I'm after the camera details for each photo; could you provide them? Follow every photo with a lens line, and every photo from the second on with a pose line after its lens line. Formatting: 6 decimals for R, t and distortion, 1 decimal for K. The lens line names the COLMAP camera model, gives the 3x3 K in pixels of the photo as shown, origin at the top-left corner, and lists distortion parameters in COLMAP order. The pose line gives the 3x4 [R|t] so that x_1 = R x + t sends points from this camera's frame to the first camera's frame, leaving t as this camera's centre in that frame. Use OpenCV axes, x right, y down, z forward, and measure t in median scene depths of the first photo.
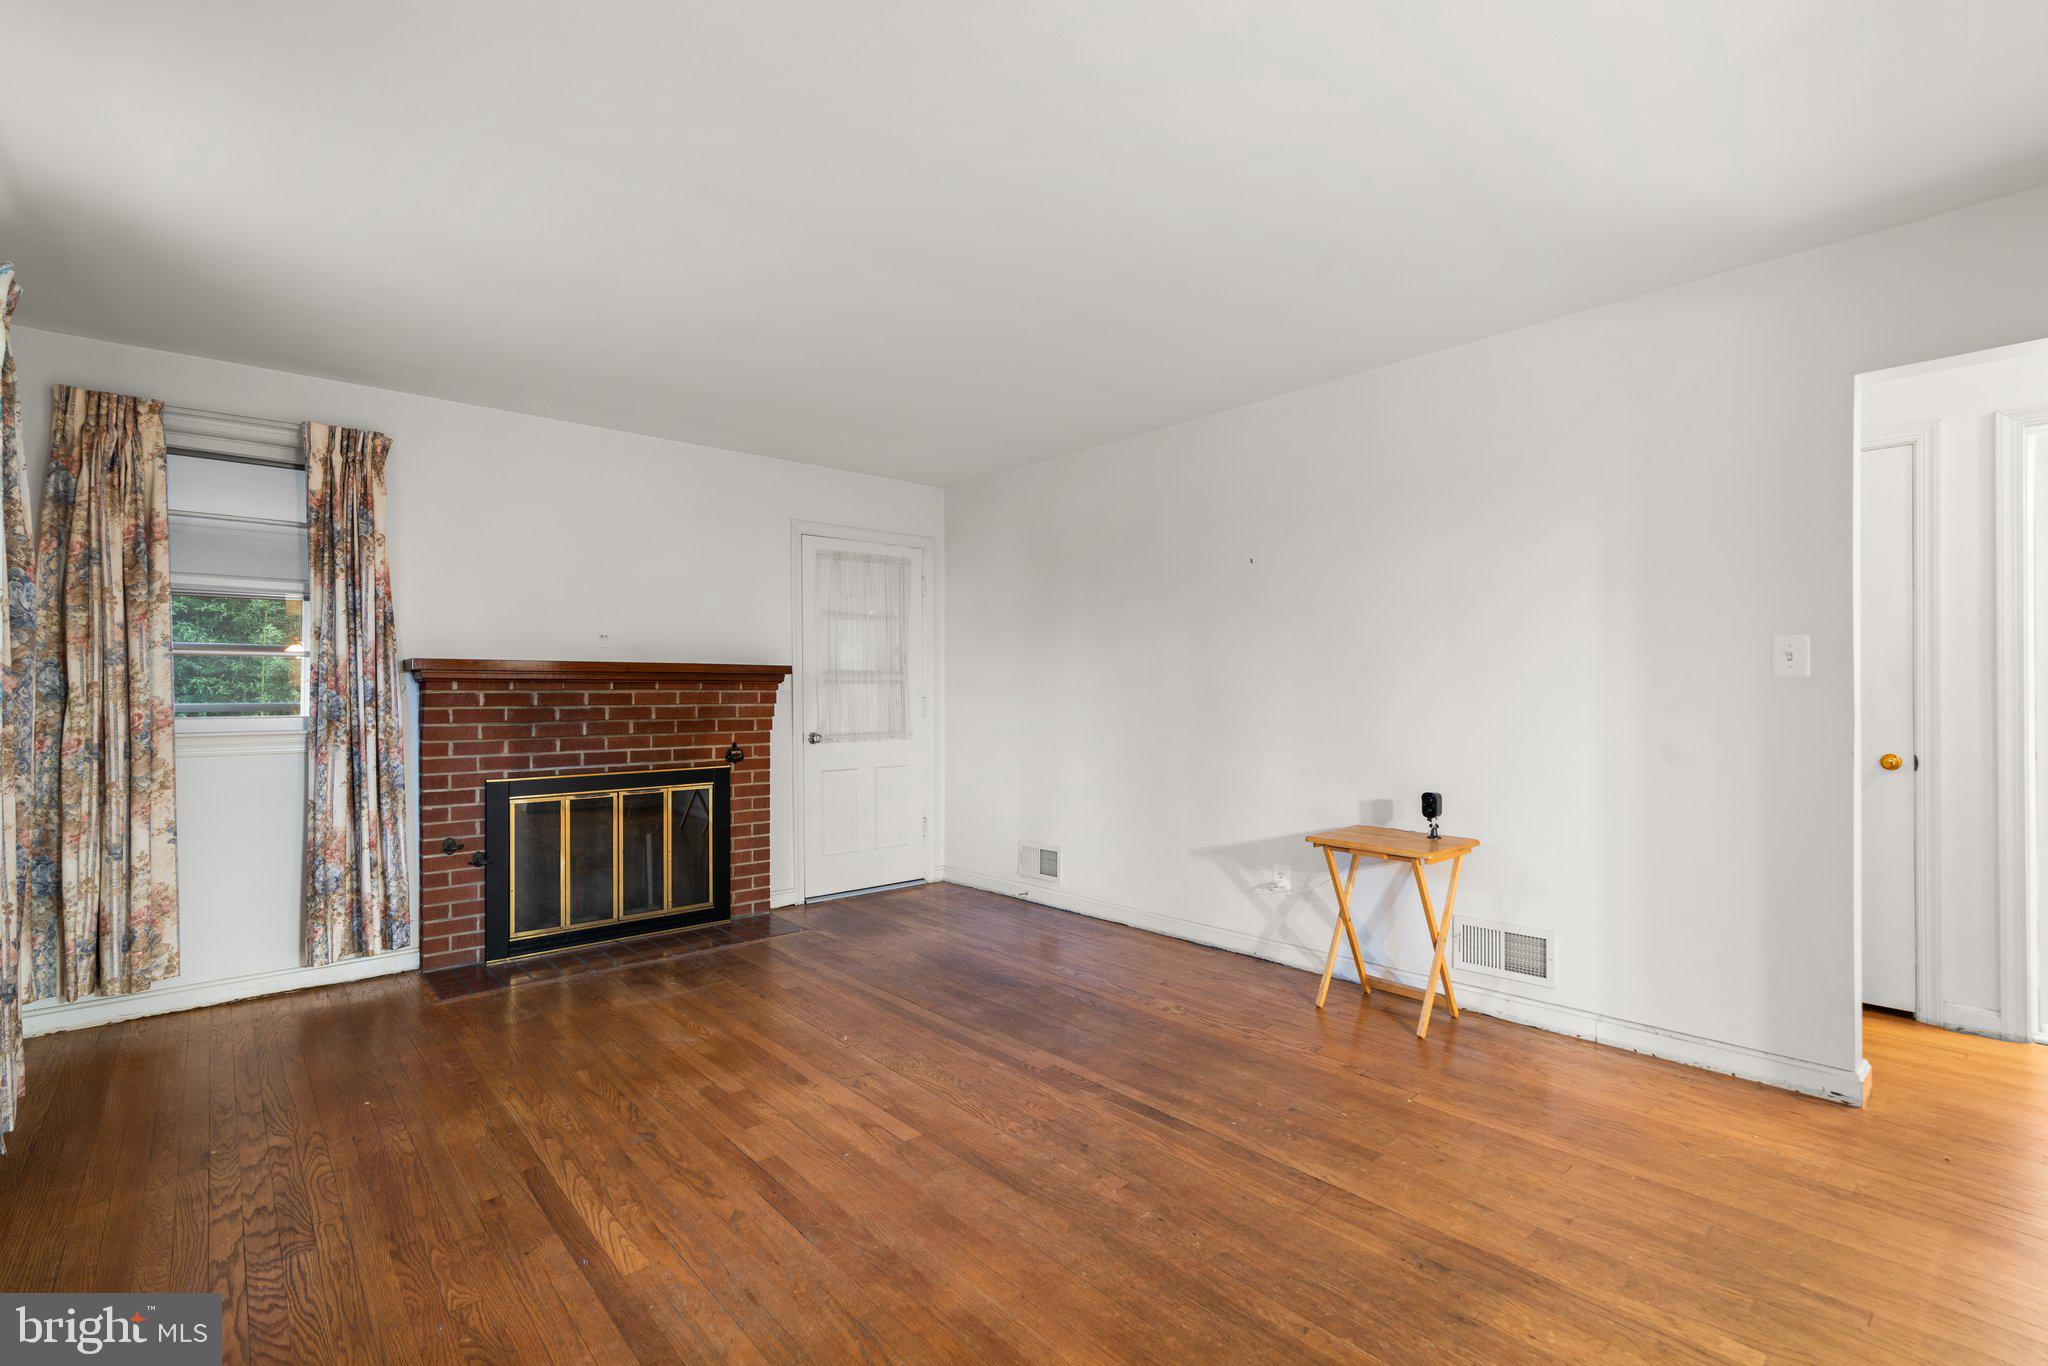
lens RADIAL K [[928.9, 0, 1022.3], [0, 928.9, 693.6], [0, 0, 1]] dist [-0.012991, 0.003927]
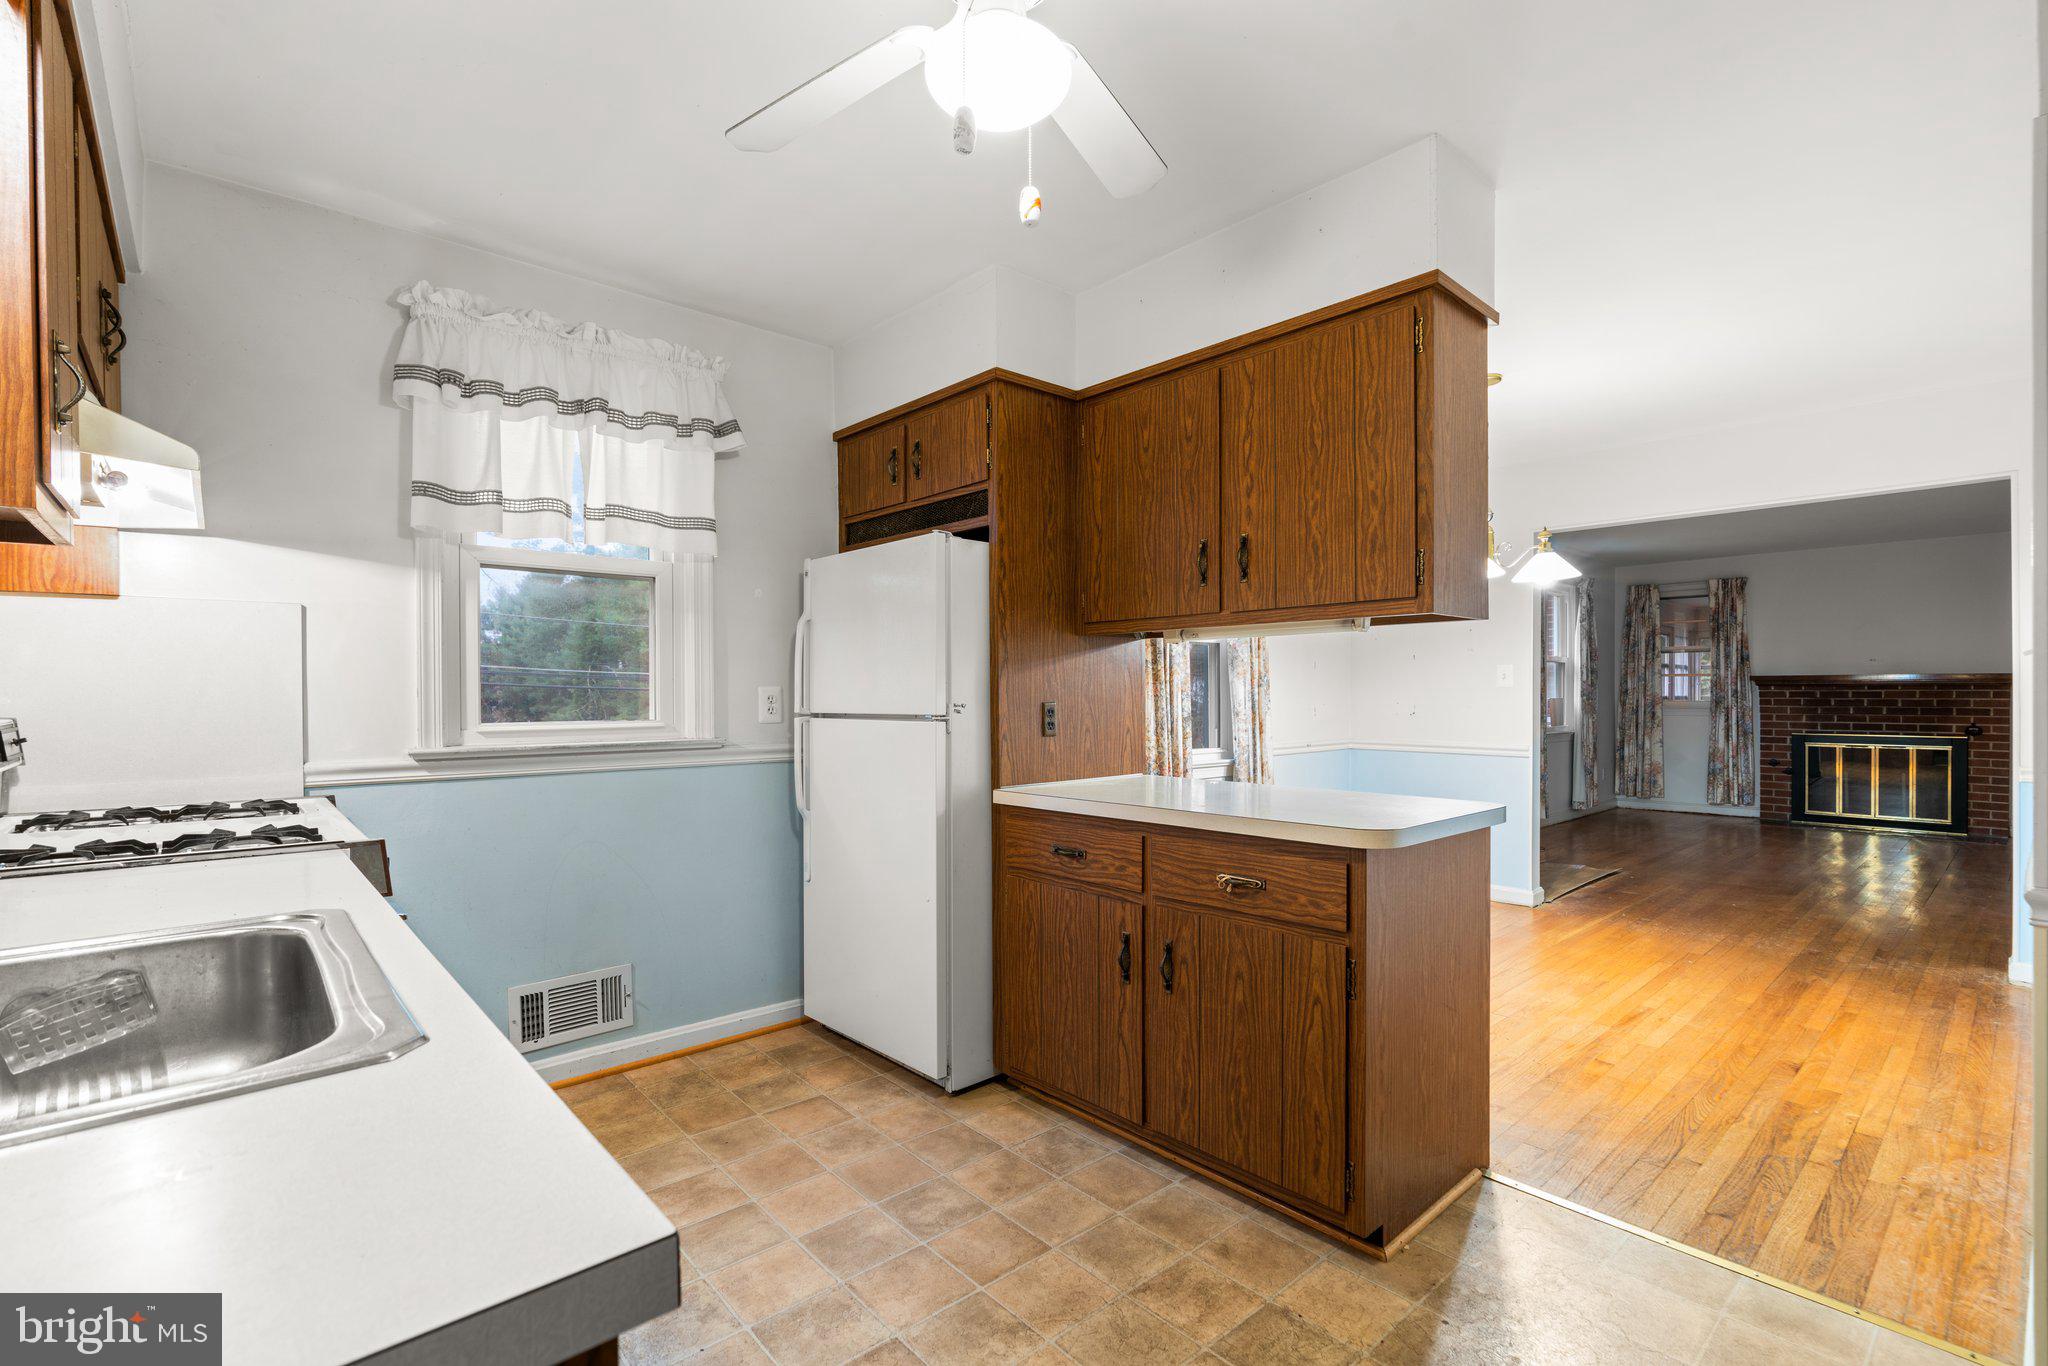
lens RADIAL K [[928.9, 0, 1019.8], [0, 928.9, 694.5], [0, 0, 1]] dist [-0.012991, 0.003927]
pose [[0.011907, 0.008244, -0.999895, 1.493515], [0.003614, 0.999959, 0.008288, -0.016912], [0.999923, -0.003713, 0.011877, -0.769333]]
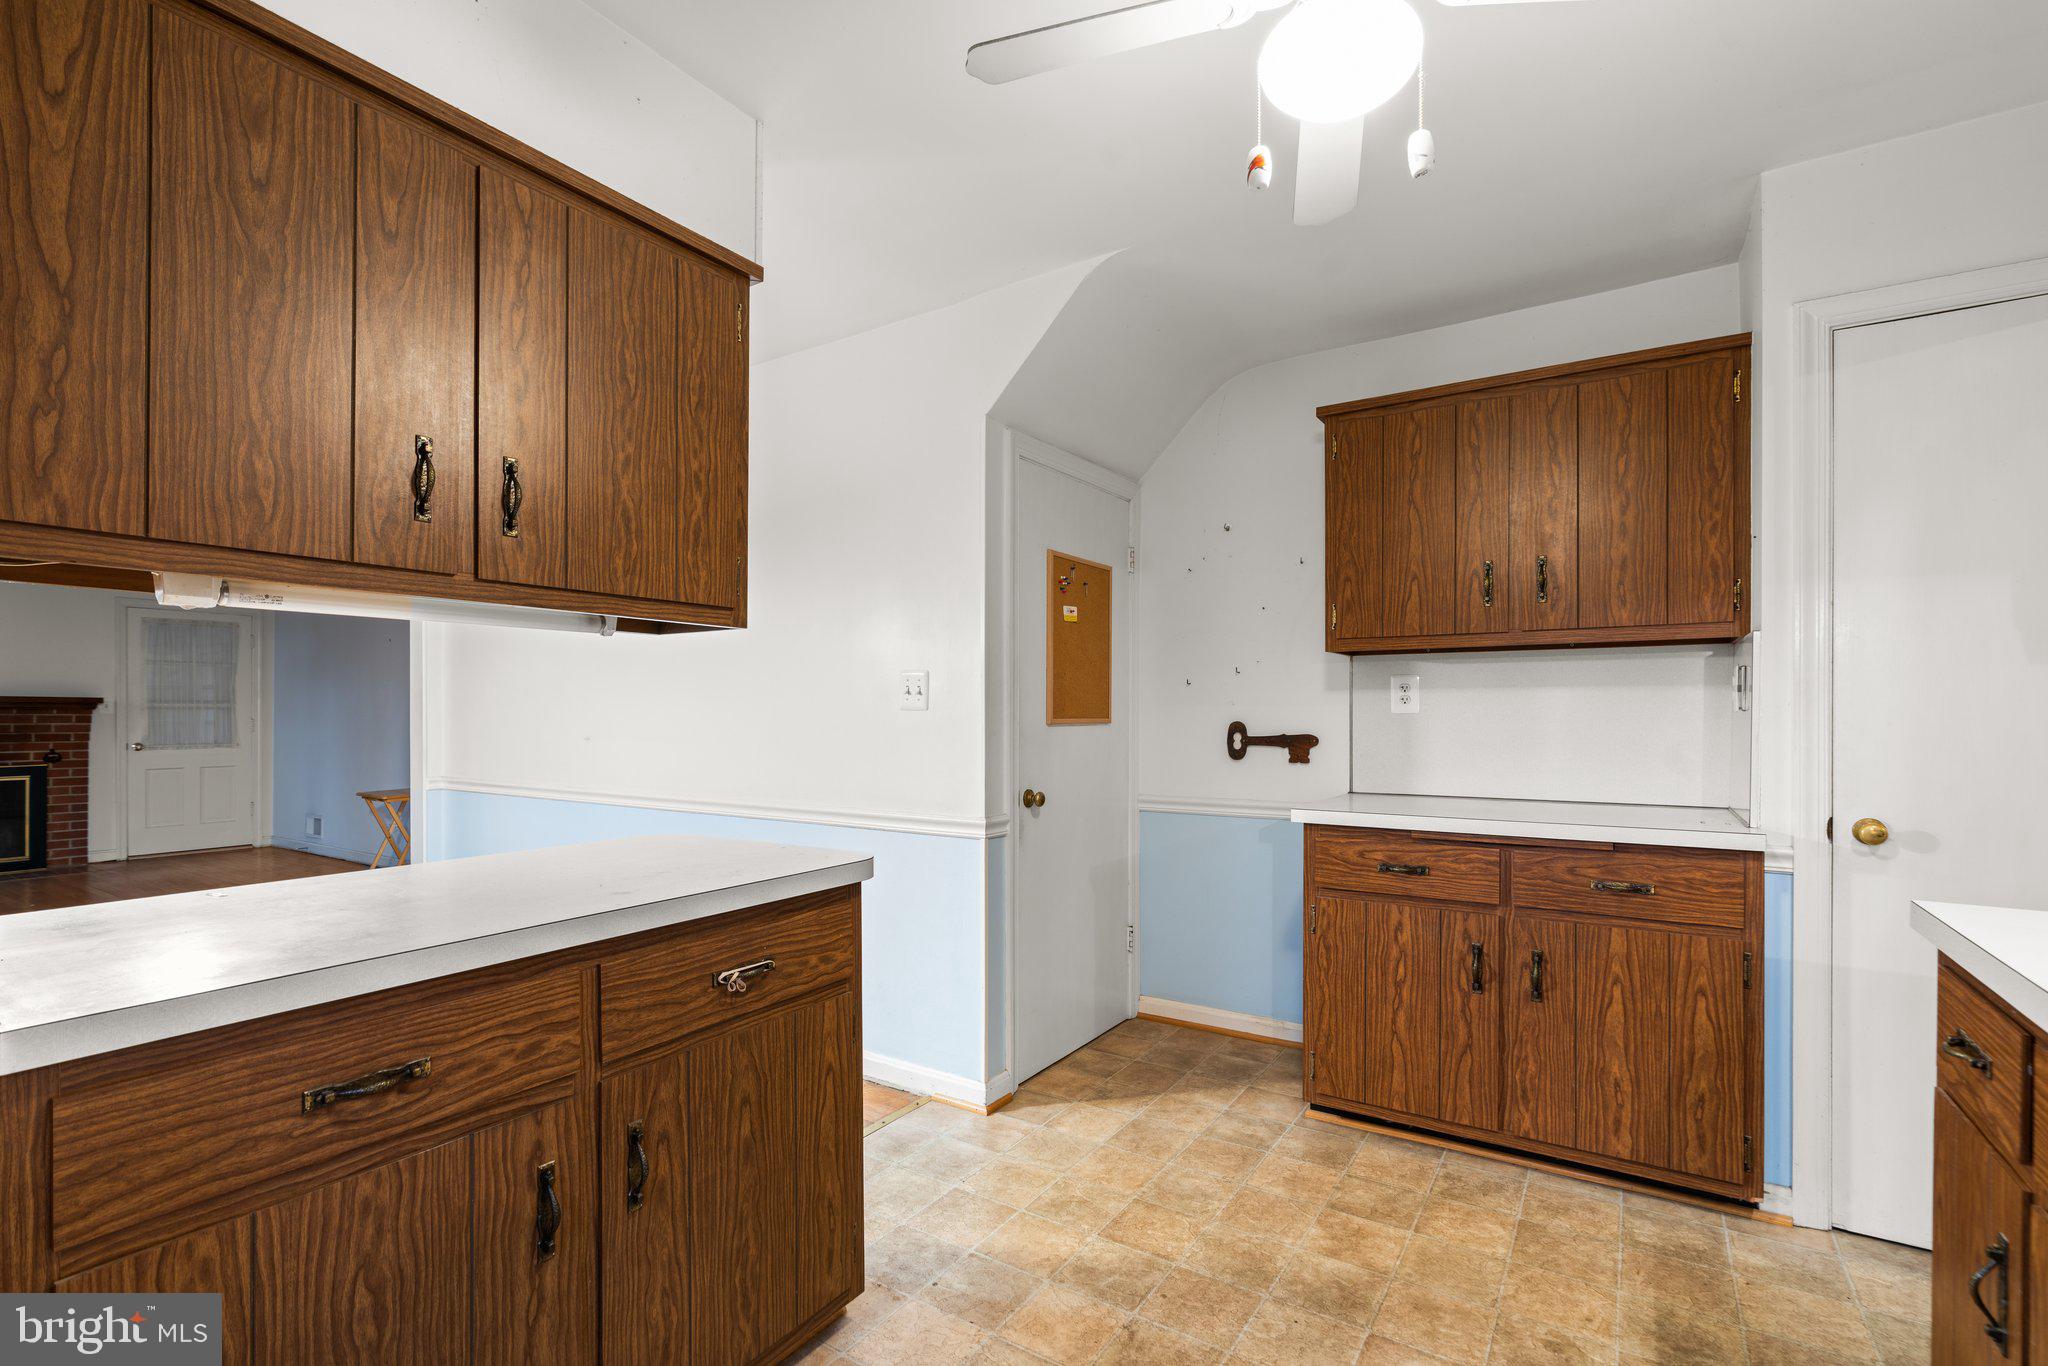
lens RADIAL K [[928.9, 0, 1038.9], [0, 928.9, 712.5], [0, 0, 1]] dist [-0.012991, 0.003927]
pose [[0.958152, 0.006273, 0.286191, 0.952407], [-0.005664, 0.999980, -0.002953, -0.013041], [-0.286203, 0.001209, 0.958168, -1.053817]]
